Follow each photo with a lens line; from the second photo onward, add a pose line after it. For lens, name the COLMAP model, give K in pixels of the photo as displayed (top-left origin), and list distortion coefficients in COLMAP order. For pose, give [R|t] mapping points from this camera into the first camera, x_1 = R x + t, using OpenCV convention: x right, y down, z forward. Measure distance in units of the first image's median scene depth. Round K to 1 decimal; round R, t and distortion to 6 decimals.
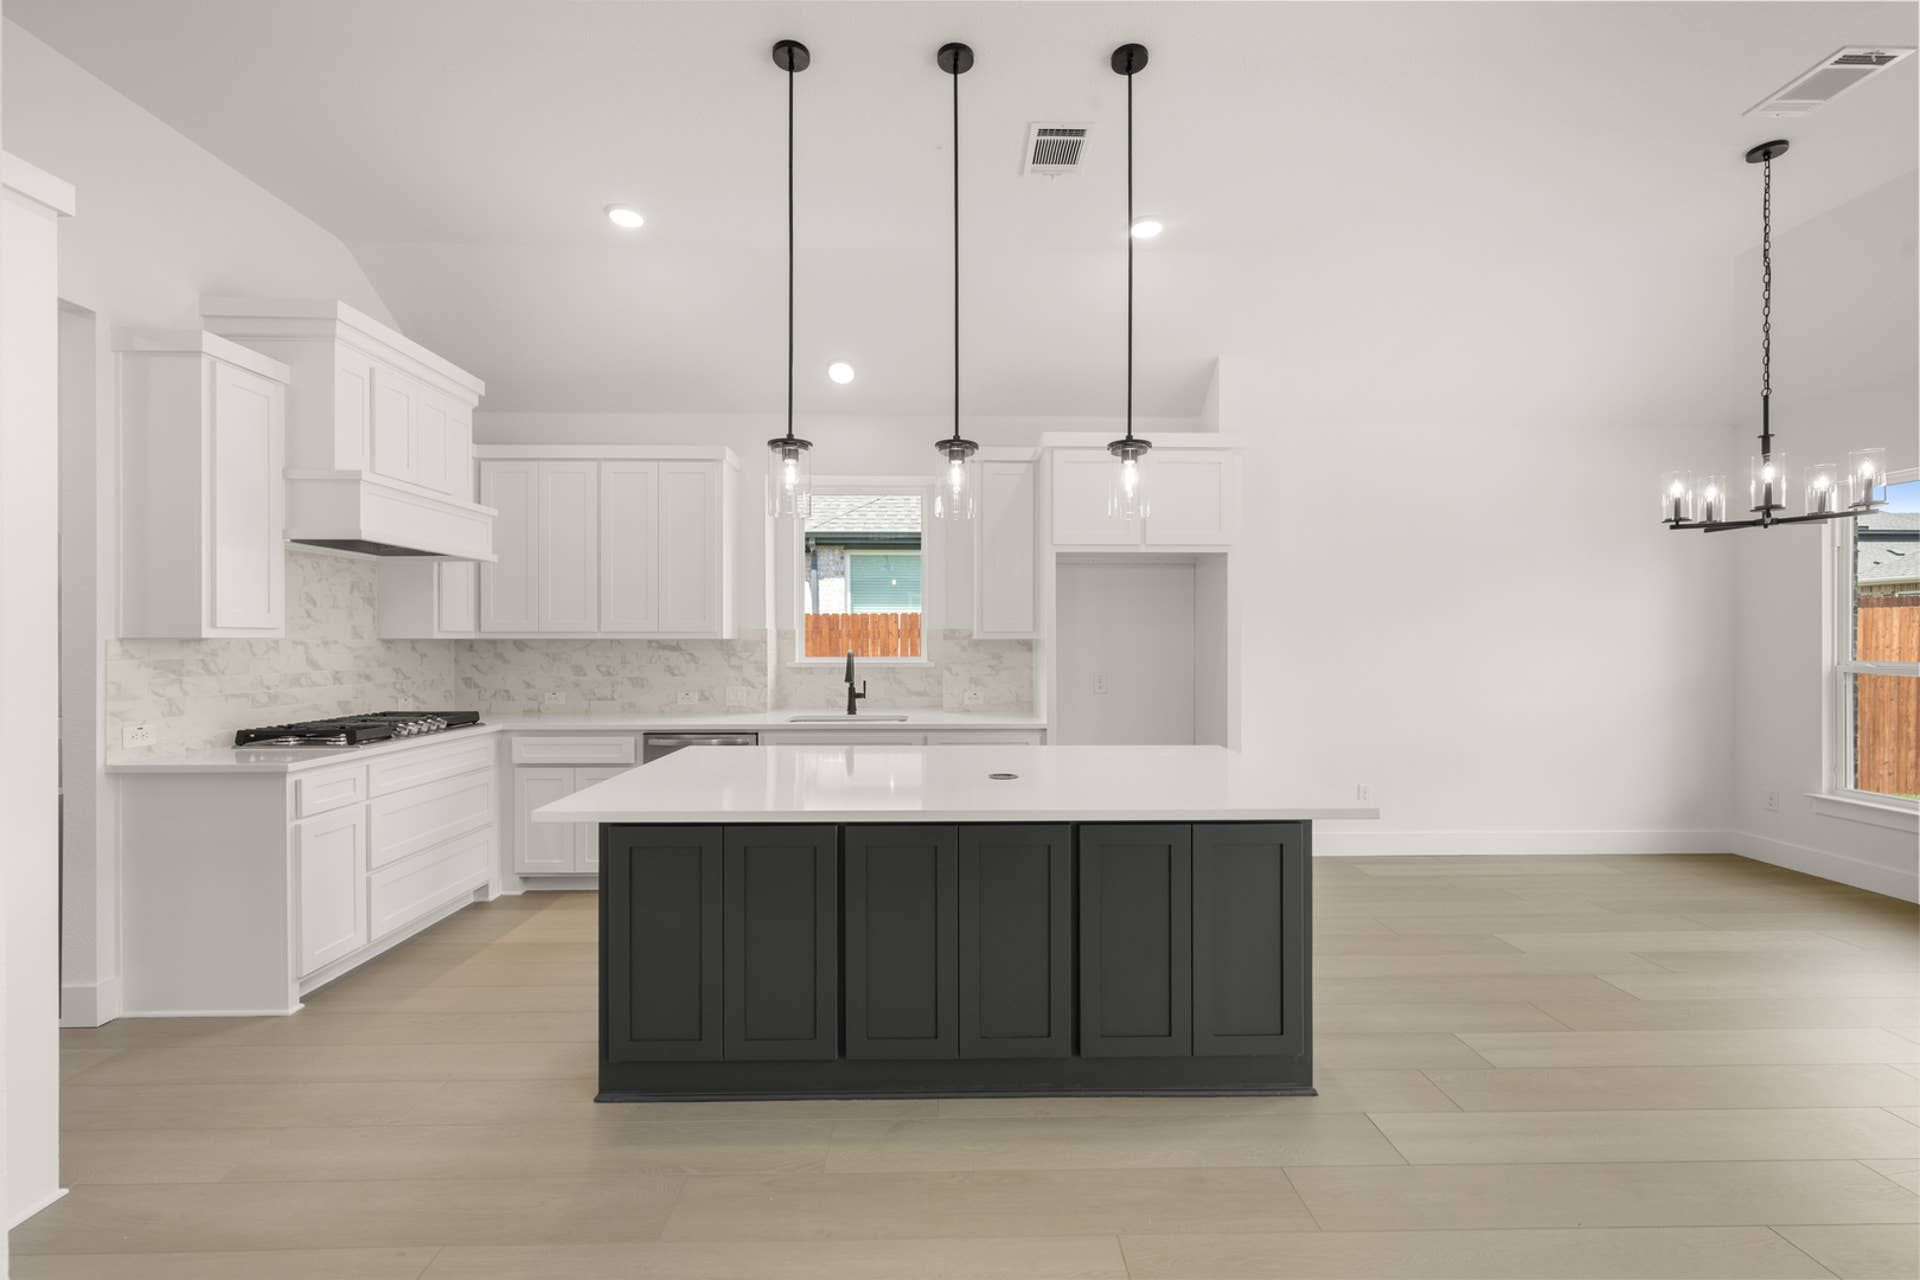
lens RADIAL K [[813.7, 0, 960.0], [0, 813.7, 640.0], [0, 0, 1]] dist [0.003175, -0.000117]
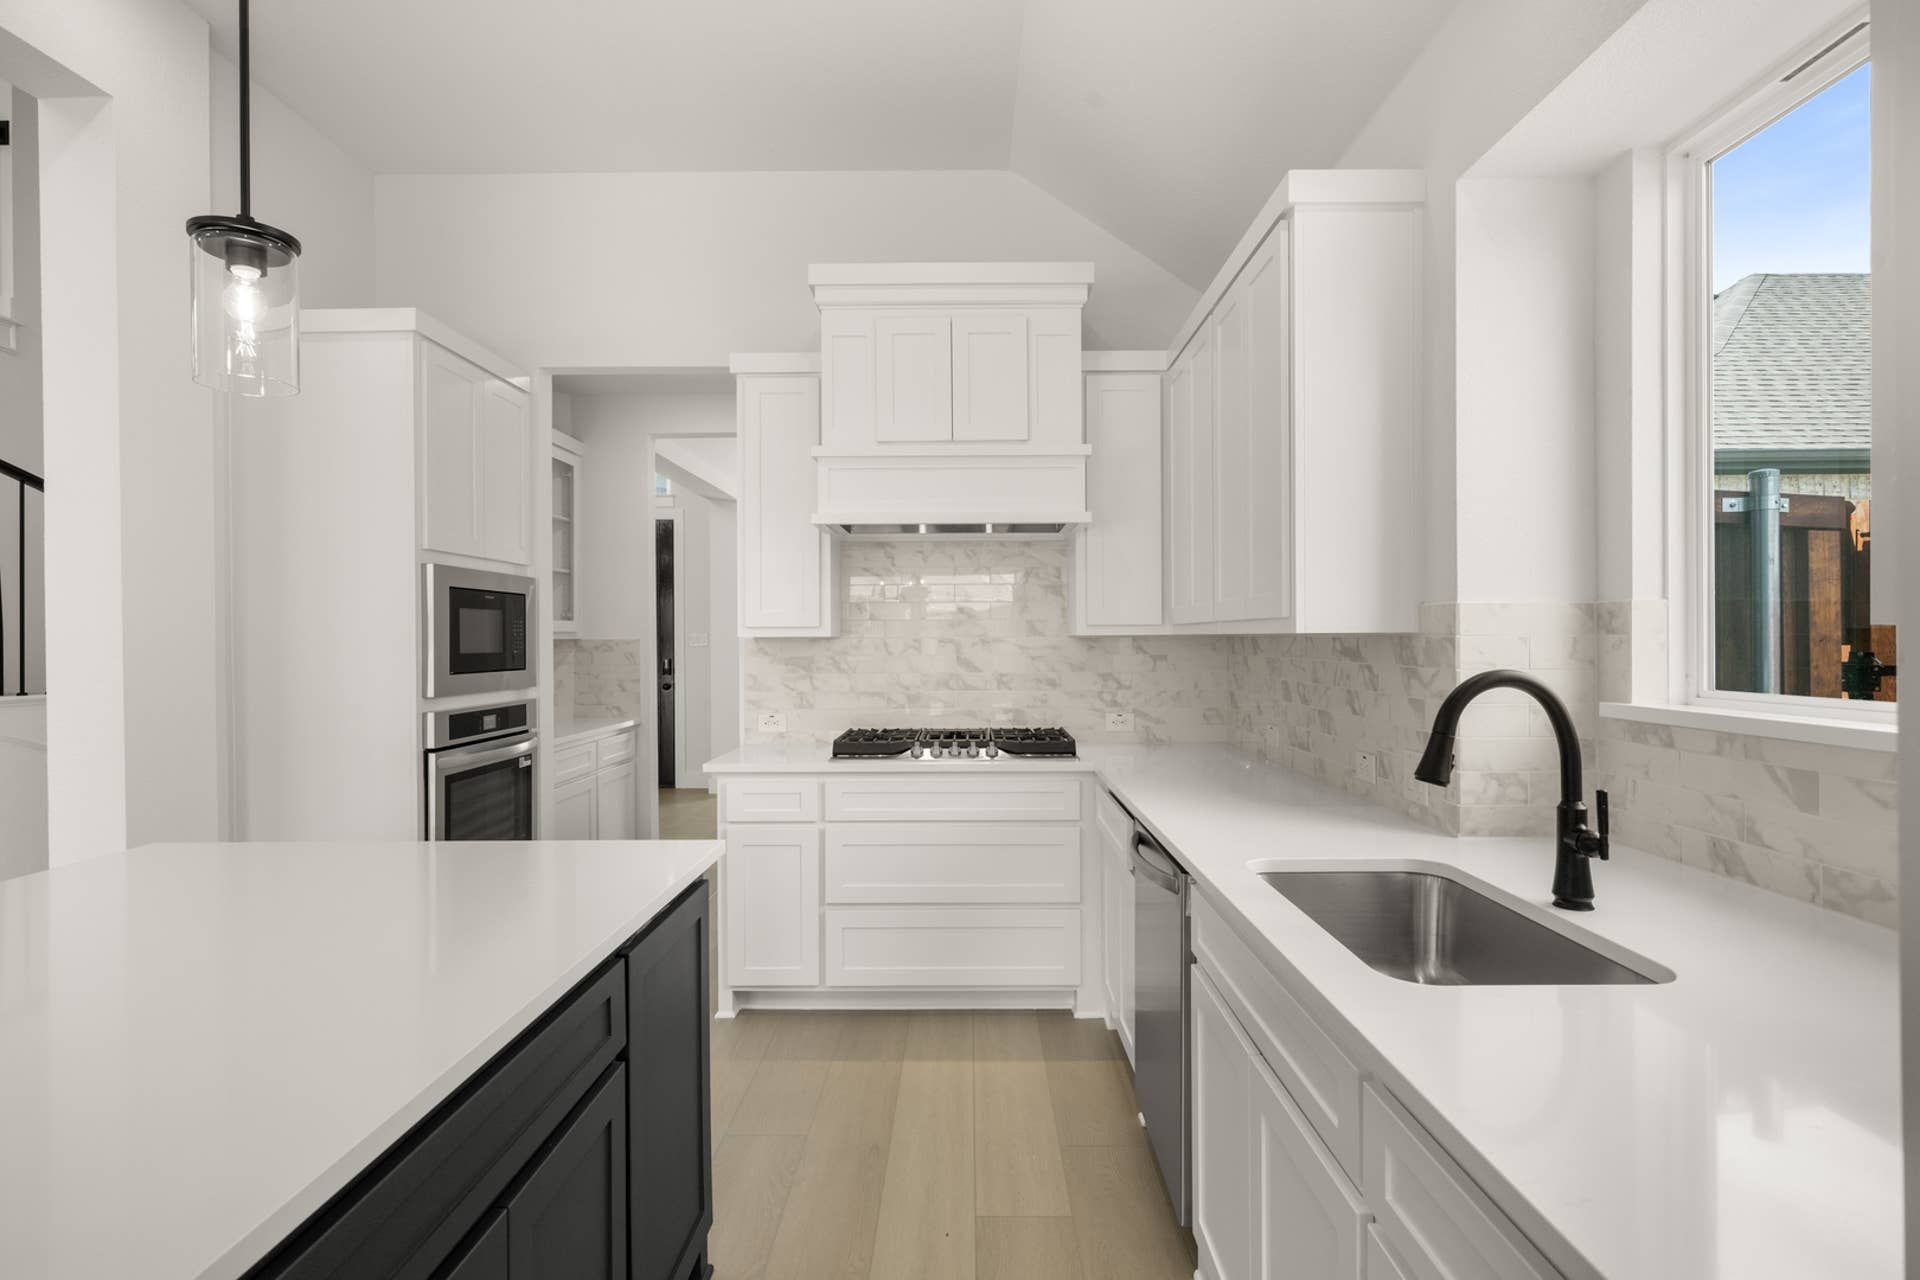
lens RADIAL K [[942.1, 0, 960.0], [0, 942.1, 640.0], [0, 0, 1]] dist [-0.000707, 0.000021]
pose [[-0.028653, 0.002414, -0.999586, 0.218759], [0.005757, 0.999981, 0.002250, -0.000168], [0.999573, -0.005690, -0.028667, 0.934145]]
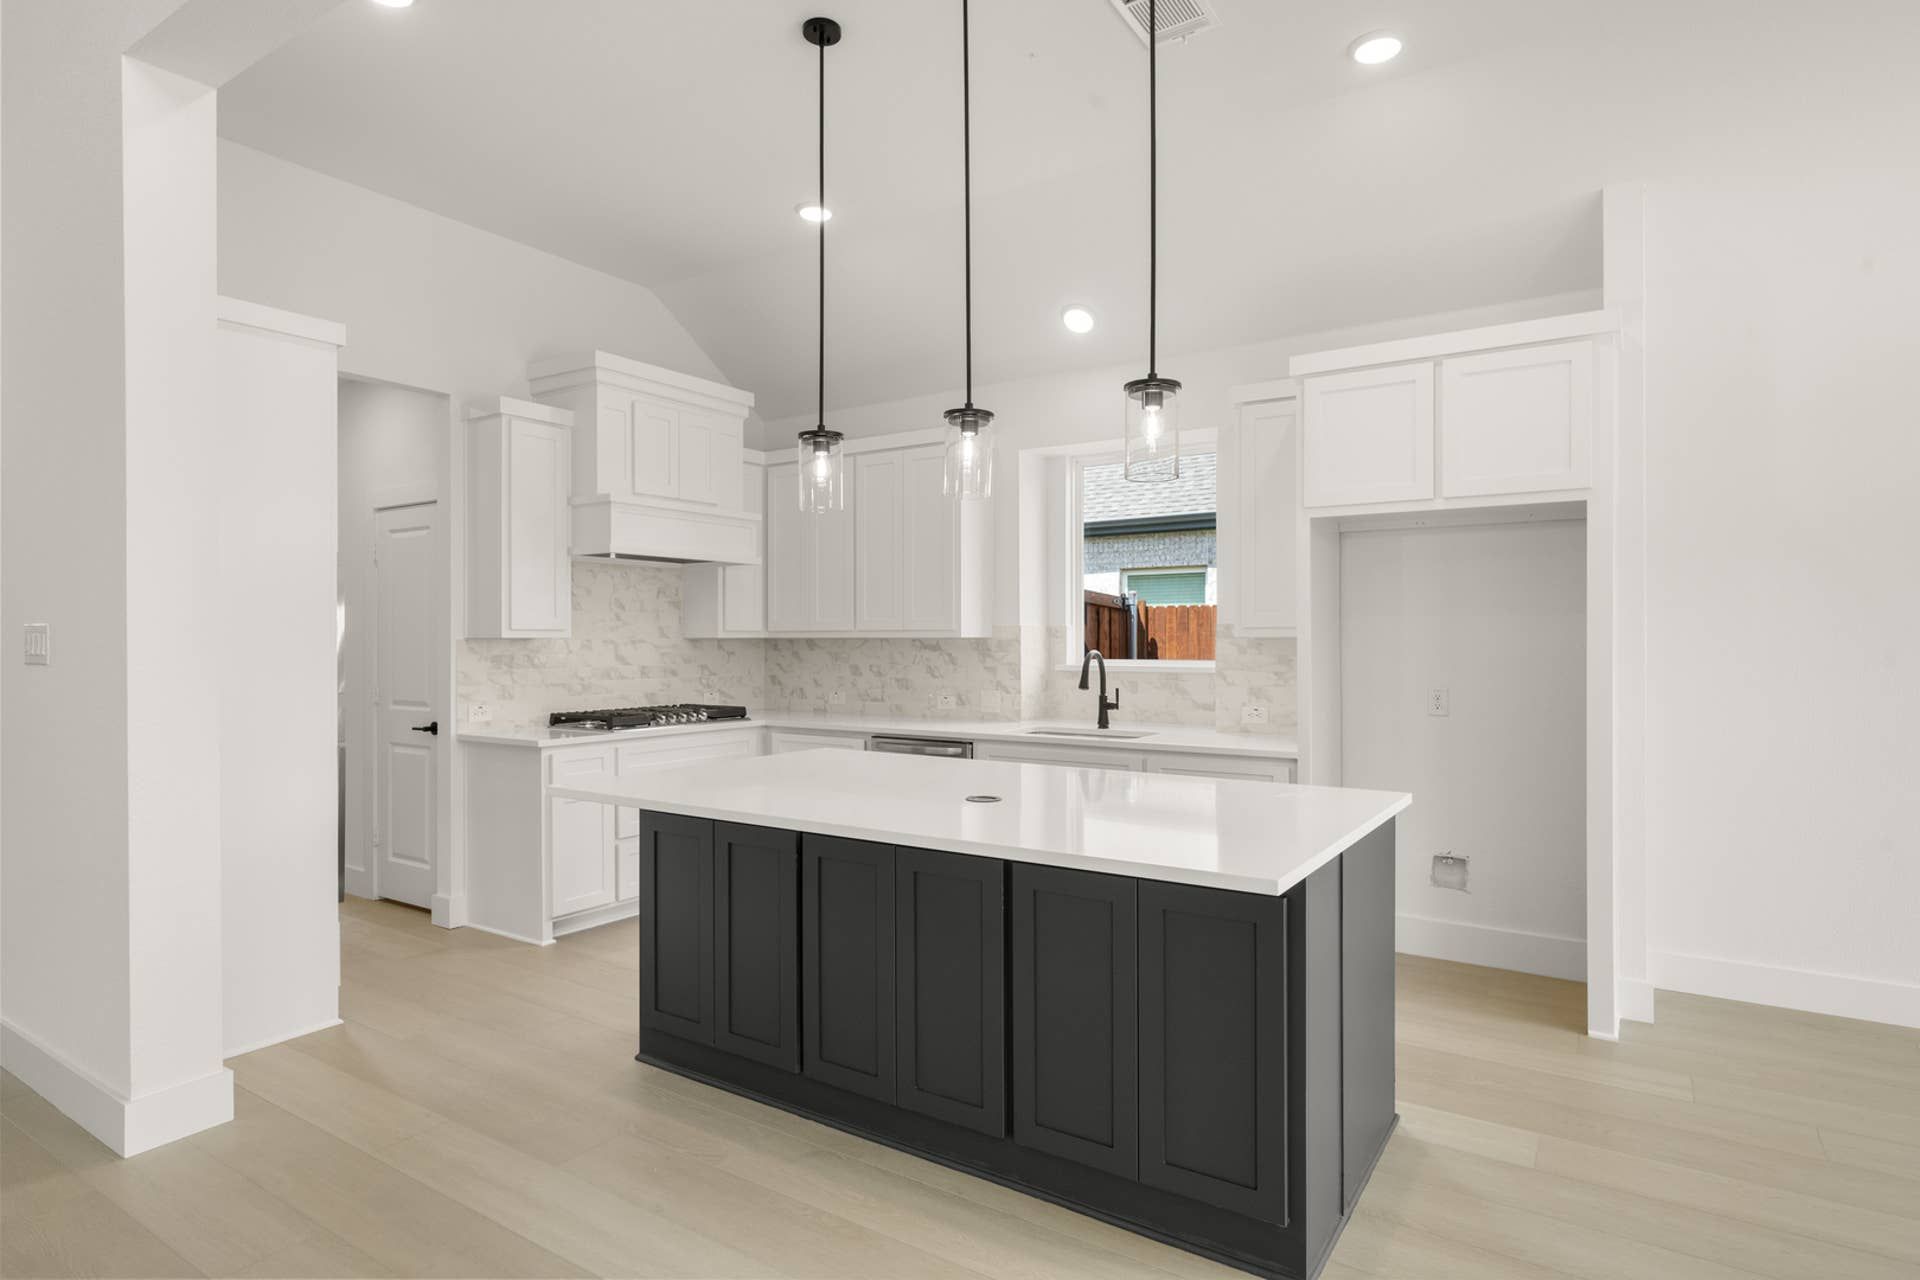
lens RADIAL K [[1033.0, 0, 960.0], [0, 1033.0, 640.0], [0, 0, 1]] dist [-0.001914, 0.000034]
pose [[0.821111, -0.000164, -0.570768, 0.404634], [0.001426, 0.999997, 0.001764, -0.000973], [0.570766, -0.002263, 0.821109, 0.060548]]
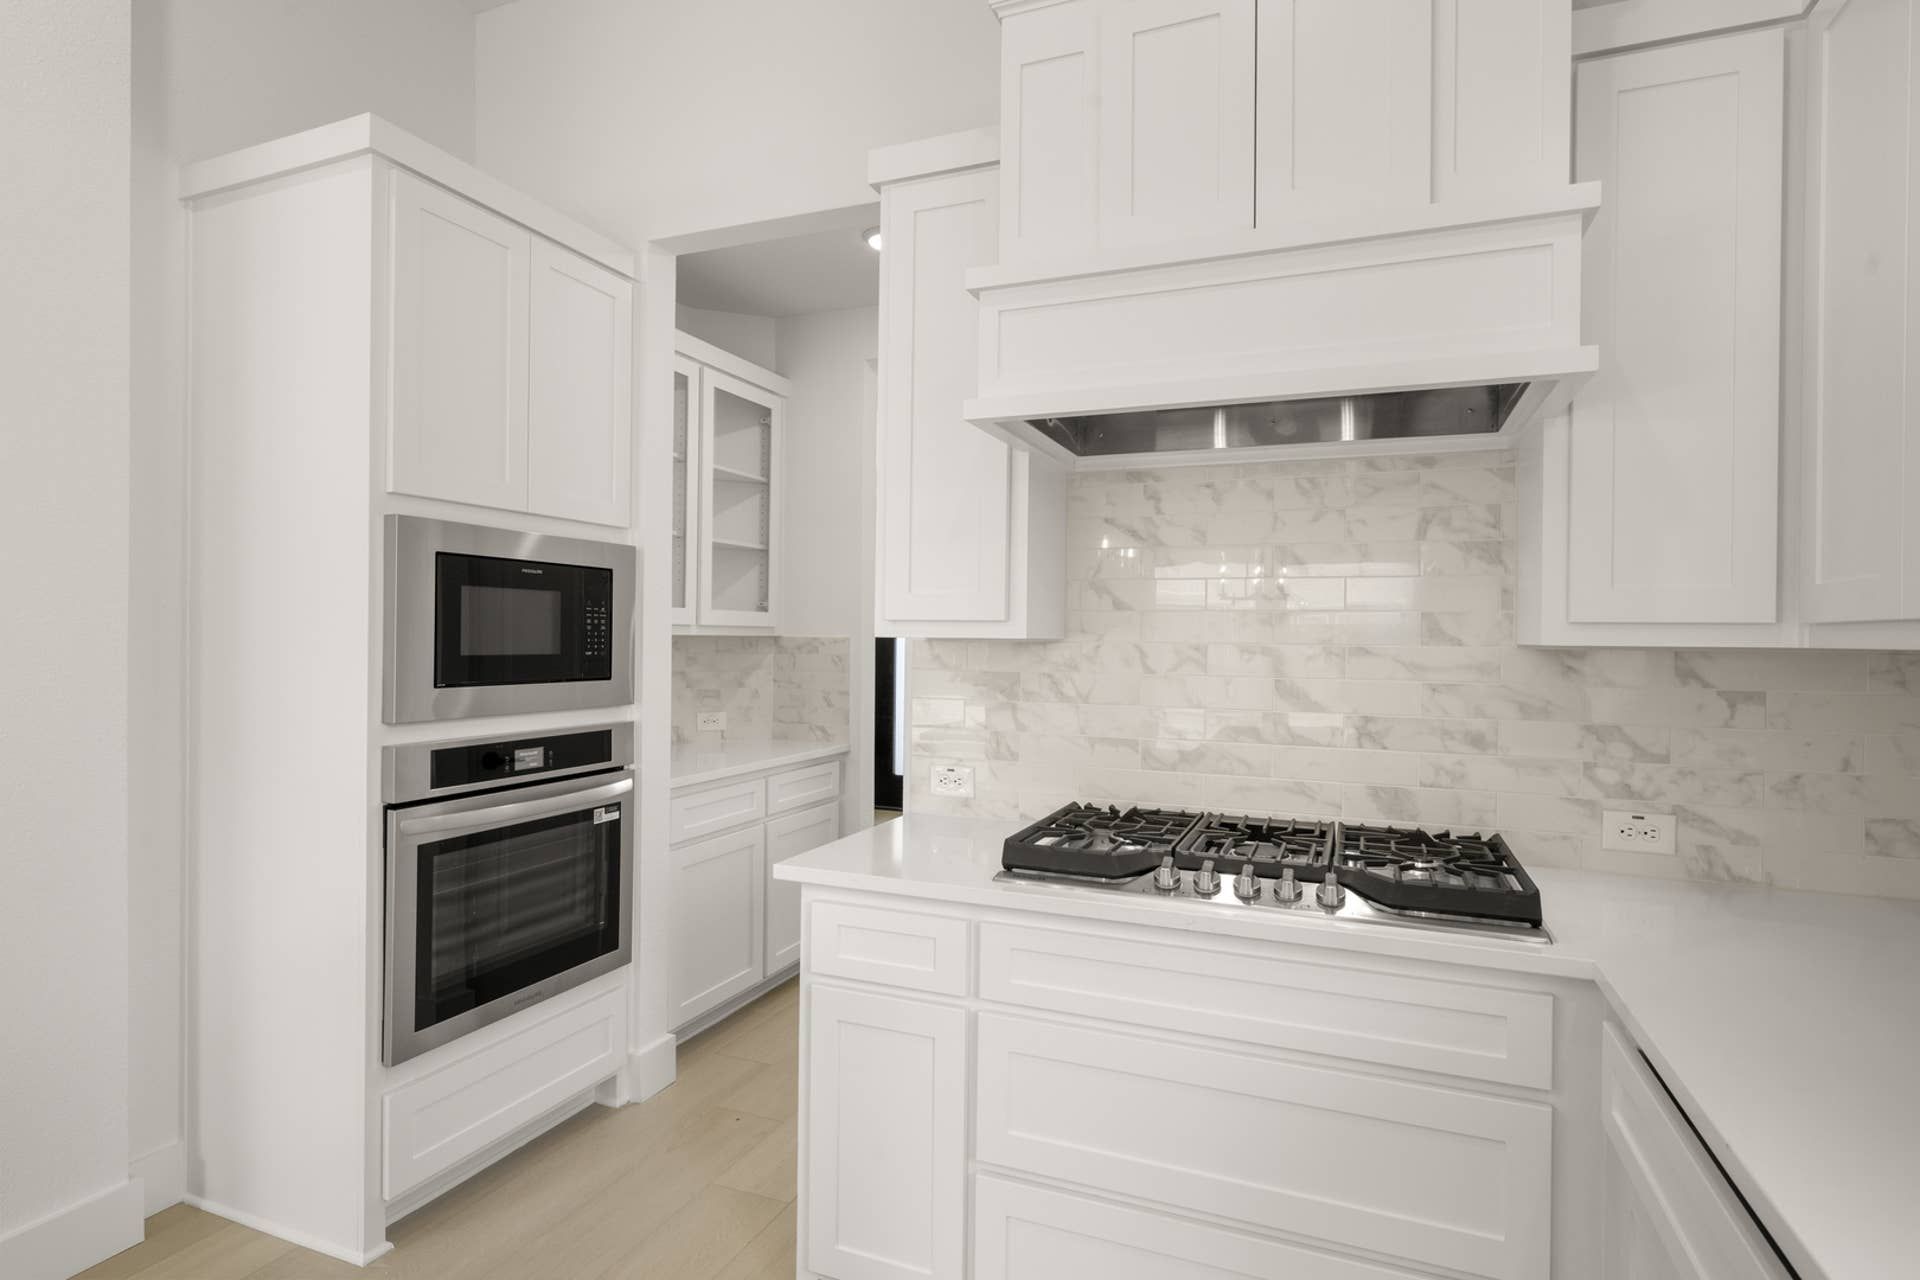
lens RADIAL K [[977.1, 0, 960.0], [0, 977.1, 640.0], [0, 0, 1]] dist [0.000566, 0.000119]
pose [[-0.395470, -0.002258, -0.918476, -0.181837], [-0.011403, 0.999932, 0.002452, -0.002224], [0.918408, 0.011443, -0.395469, 0.954910]]
